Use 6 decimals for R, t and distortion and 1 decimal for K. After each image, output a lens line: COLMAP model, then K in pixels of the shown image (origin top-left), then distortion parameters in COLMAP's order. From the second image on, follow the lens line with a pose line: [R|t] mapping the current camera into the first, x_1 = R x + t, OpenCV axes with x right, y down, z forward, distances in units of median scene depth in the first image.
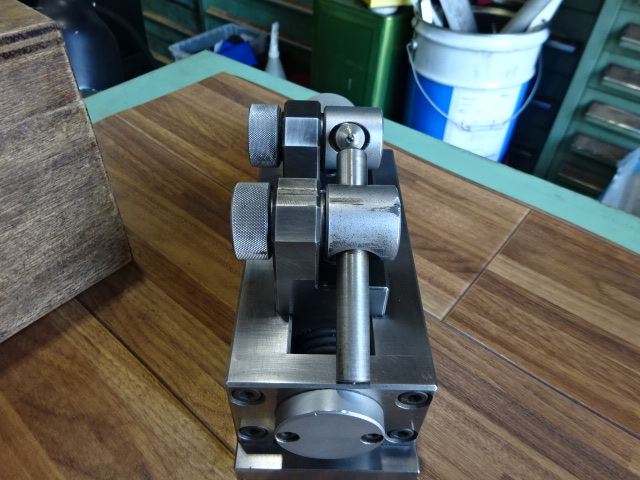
lens RADIAL K [[484.5, 0, 331.5], [0, 484.5, 240.0], [0, 0, 1]] dist [0.032113, -0.010936]
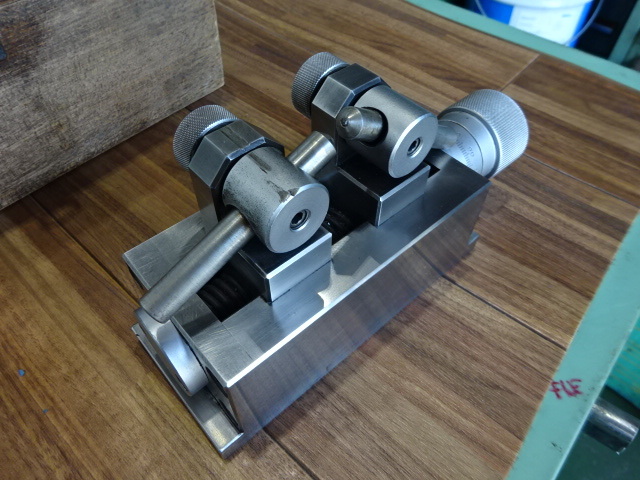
lens RADIAL K [[484.5, 0, 327.4], [0, 484.5, 251.1], [0, 0, 1]] dist [0.032113, -0.010936]
pose [[0.999105, 0.017220, -0.038638, -0.074877], [-0.012296, 0.992177, 0.124231, 0.309014], [0.040475, -0.123644, 0.991501, -0.330131]]
